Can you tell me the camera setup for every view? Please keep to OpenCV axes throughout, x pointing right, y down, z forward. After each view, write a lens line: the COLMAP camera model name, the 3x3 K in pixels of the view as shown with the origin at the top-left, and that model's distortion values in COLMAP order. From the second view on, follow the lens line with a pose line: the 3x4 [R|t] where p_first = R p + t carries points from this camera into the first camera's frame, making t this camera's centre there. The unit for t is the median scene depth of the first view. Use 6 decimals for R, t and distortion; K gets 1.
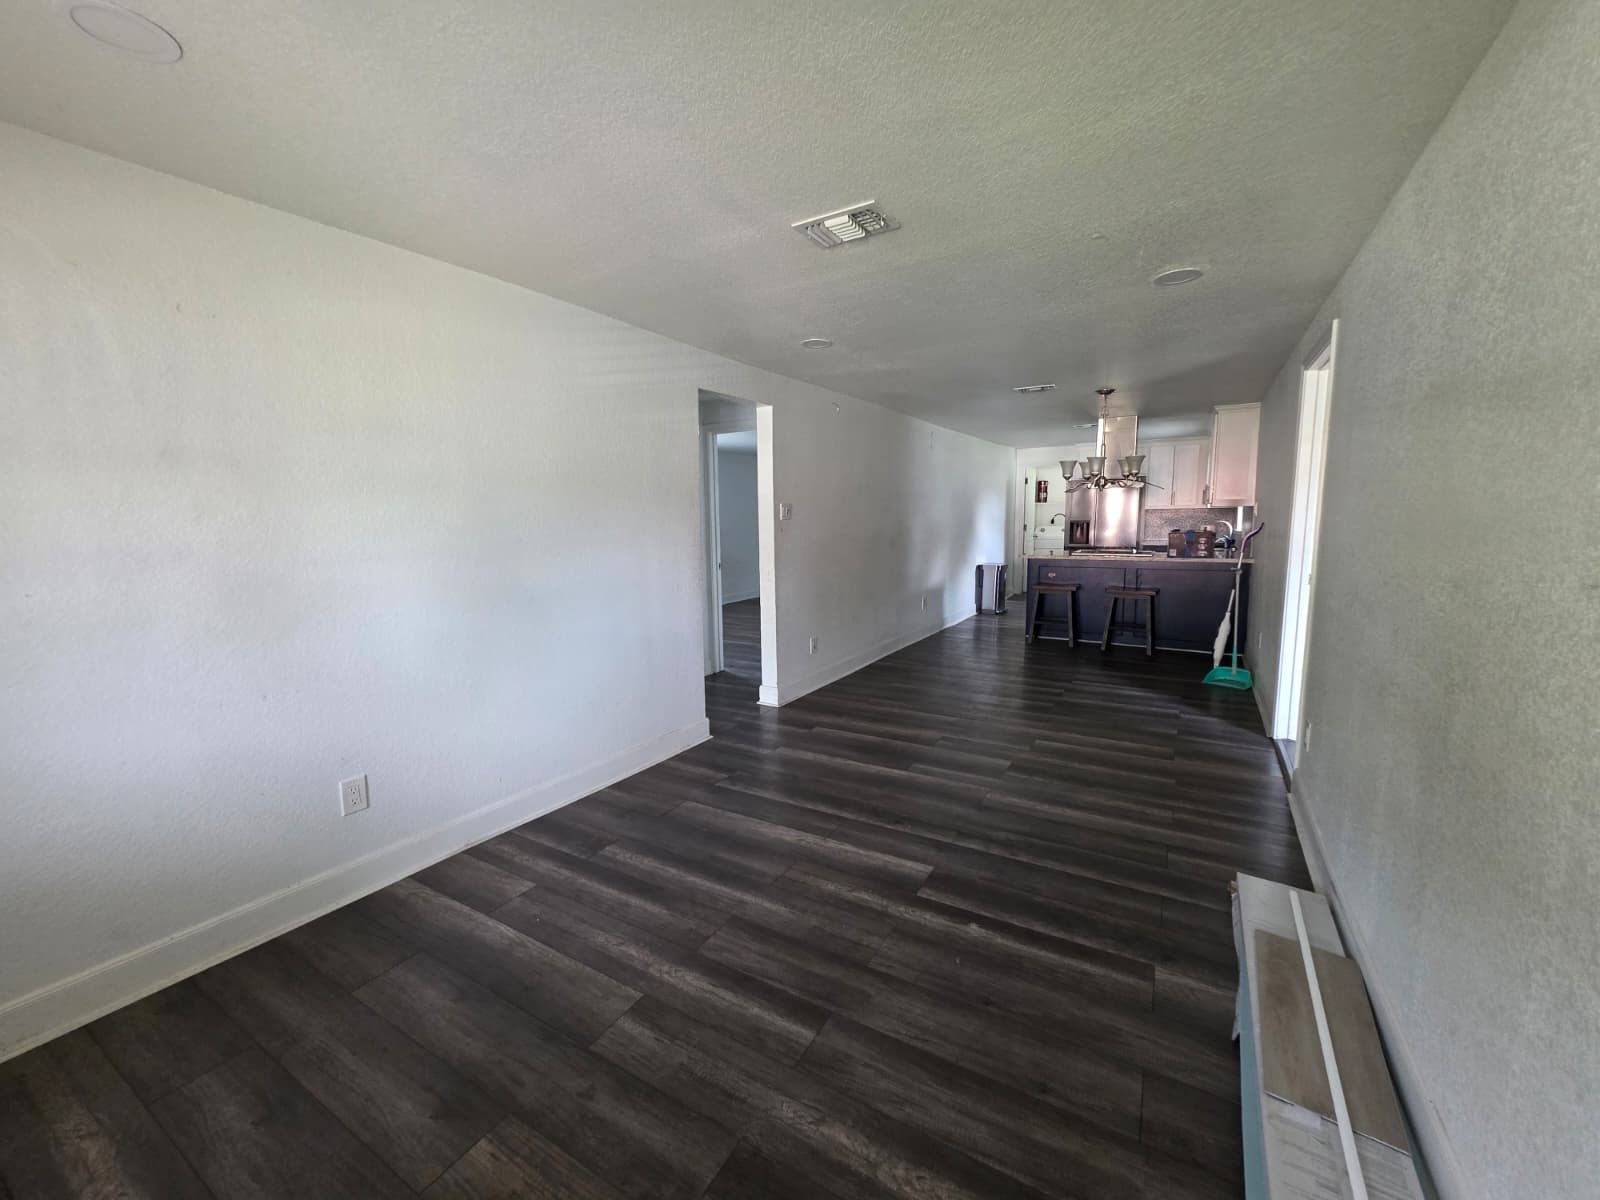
lens RADIAL K [[637.9, 0, 800.0], [0, 637.9, 600.0], [0, 0, 1]] dist [0.001401, -0.000091]
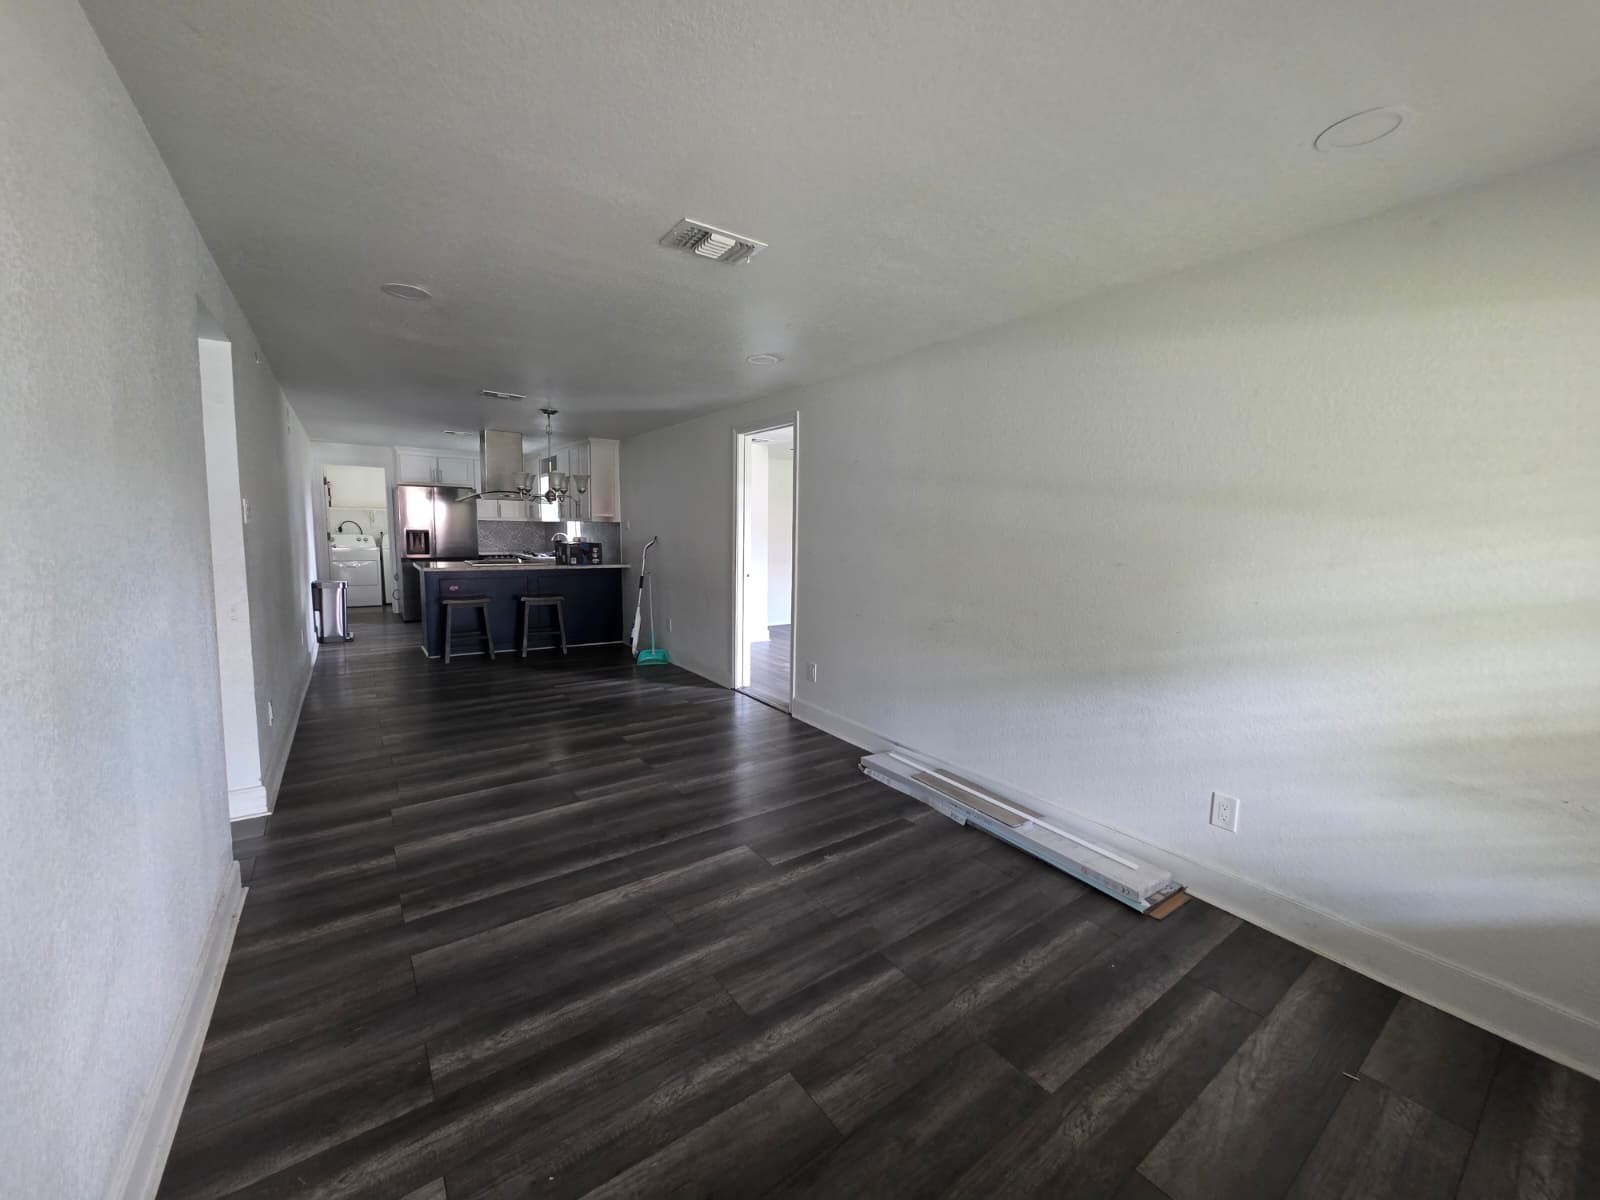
lens RADIAL K [[637.9, 0, 800.0], [0, 637.9, 600.0], [0, 0, 1]] dist [0.001401, -0.000091]
pose [[0.391150, -0.082519, 0.916620, -0.708787], [0.095830, 0.994210, 0.048610, -0.049287], [-0.915324, 0.068826, 0.396793, 0.425285]]
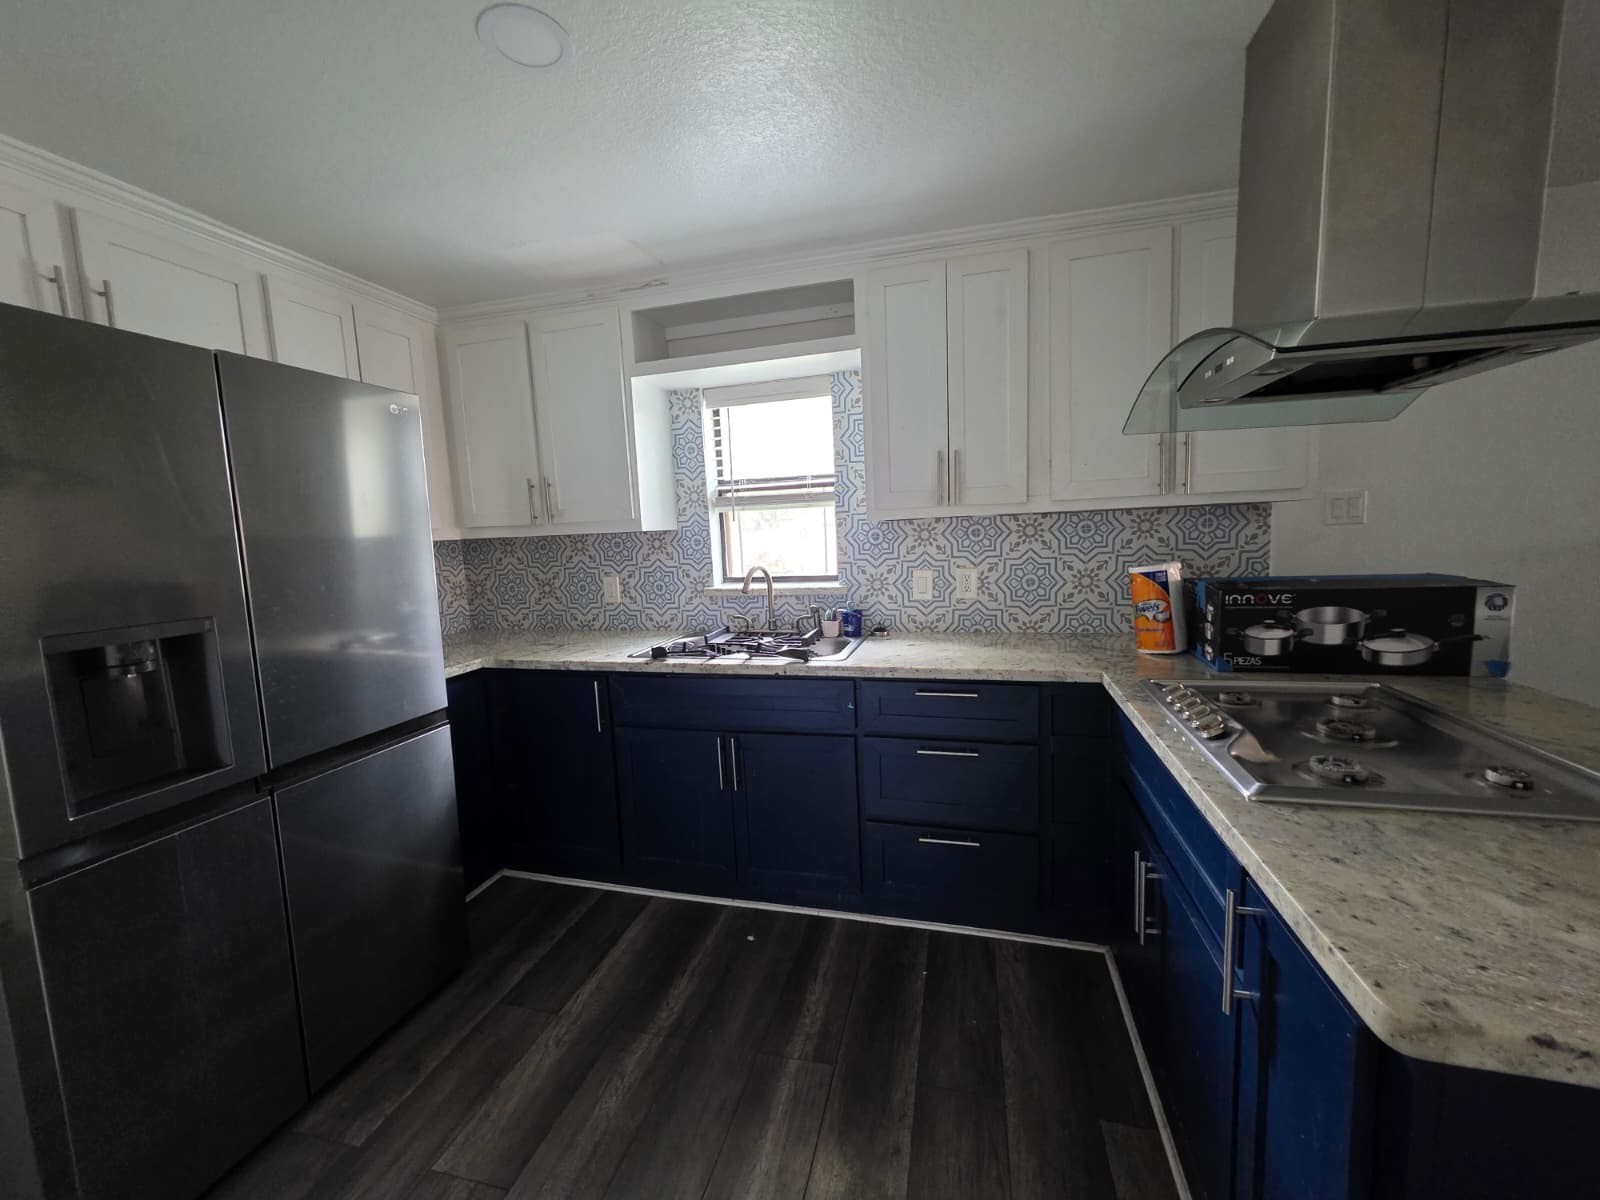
lens RADIAL K [[637.9, 0, 800.0], [0, 637.9, 600.0], [0, 0, 1]] dist [0.001401, -0.000091]
pose [[-0.278164, -0.083031, 0.956938, 0.947278], [0.172285, 0.975787, 0.134746, -0.430259], [-0.944956, 0.202348, -0.257124, 3.126457]]
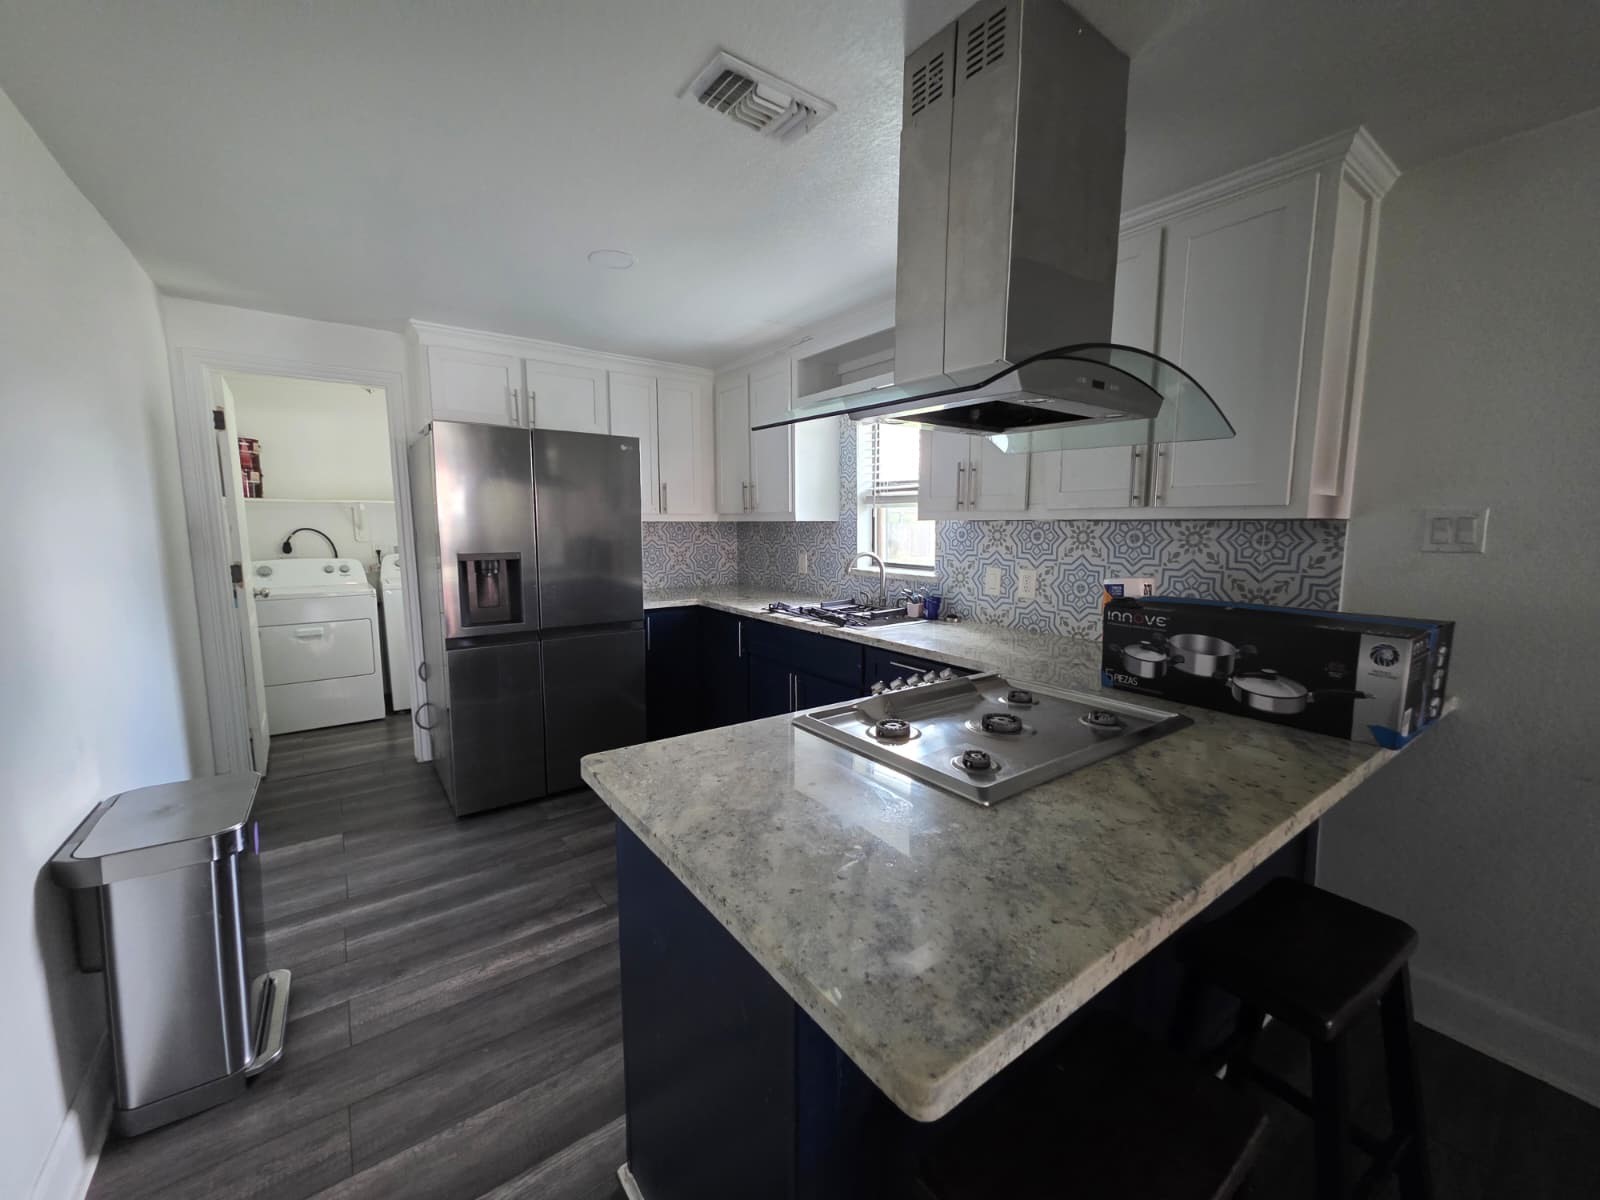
lens RADIAL K [[637.9, 0, 800.0], [0, 637.9, 600.0], [0, 0, 1]] dist [0.001401, -0.000091]
pose [[0.380918, -0.099163, 0.919276, 0.716936], [0.115779, 0.991522, 0.058982, -0.355441], [-0.917331, 0.083966, 0.389169, 2.556456]]
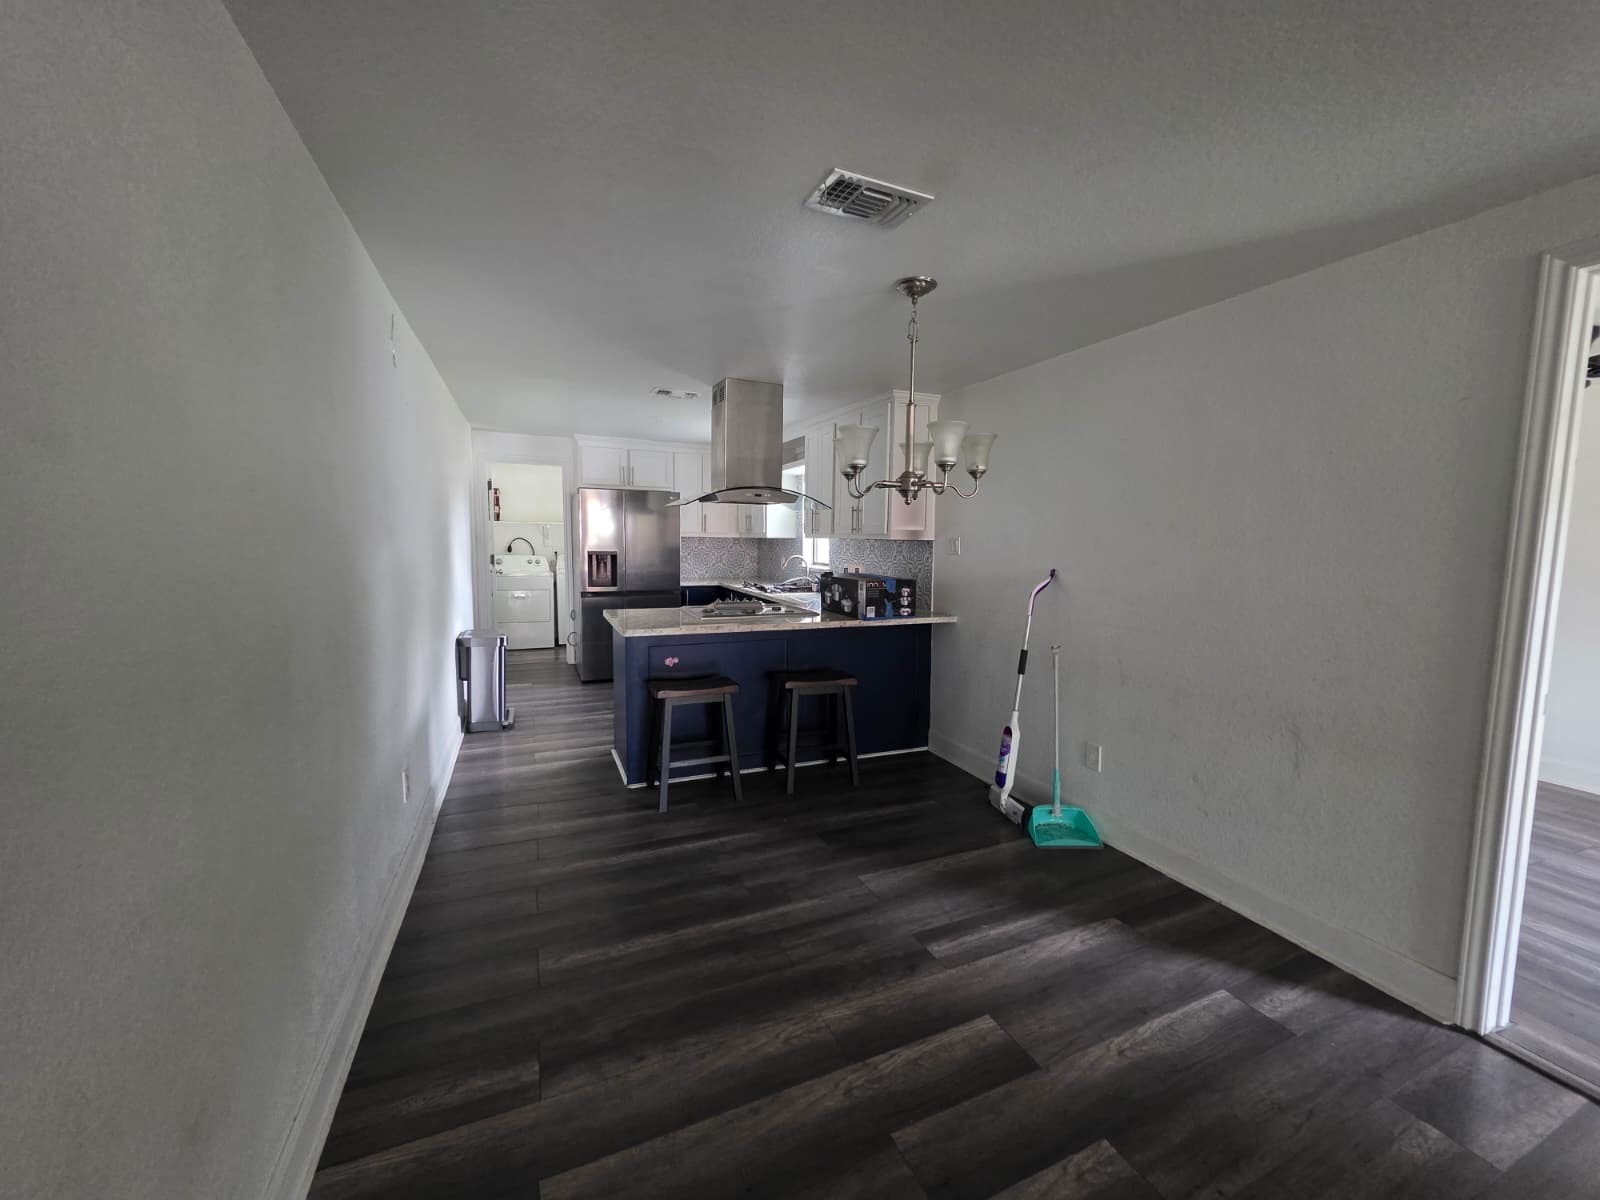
lens RADIAL K [[635.9, 0, 794.6], [0, 635.9, 598.5], [0, 0, 1]] dist [0.002201, 0.000099]
pose [[0.581831, -0.056834, 0.811322, 0.097802], [0.084578, 0.996375, 0.009142, -0.230135], [-0.808900, 0.063301, 0.584529, 1.619786]]
